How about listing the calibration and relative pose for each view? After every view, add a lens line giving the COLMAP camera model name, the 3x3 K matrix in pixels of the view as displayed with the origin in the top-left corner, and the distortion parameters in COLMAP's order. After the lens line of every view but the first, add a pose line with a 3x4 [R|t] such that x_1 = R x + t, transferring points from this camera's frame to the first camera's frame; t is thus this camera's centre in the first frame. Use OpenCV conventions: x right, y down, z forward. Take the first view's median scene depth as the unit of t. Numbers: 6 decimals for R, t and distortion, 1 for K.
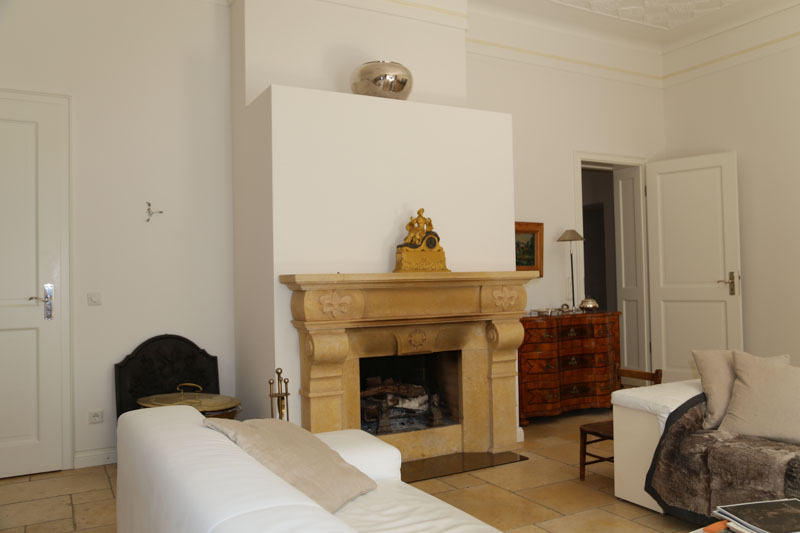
lens RADIAL K [[649.1, 0, 400.0], [0, 649.1, 266.5], [0, 0, 1]] dist [-0.060361, 0.063937]
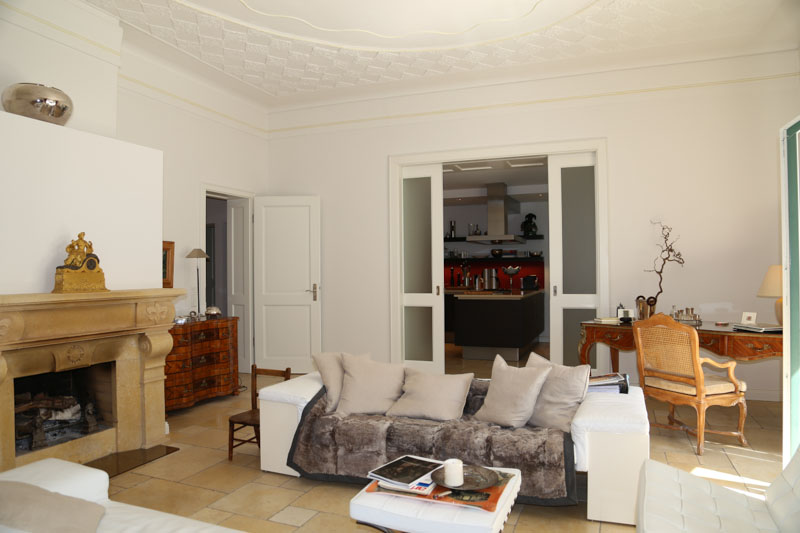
lens RADIAL K [[538.2, 0, 400.0], [0, 538.2, 266.5], [0, 0, 1]] dist [-0.120060, 0.072753]
pose [[0.771297, 0.026453, 0.635925, -0.103220], [-0.029473, 0.999549, -0.005832, -0.042118], [-0.635792, -0.014244, 0.771729, 0.004723]]
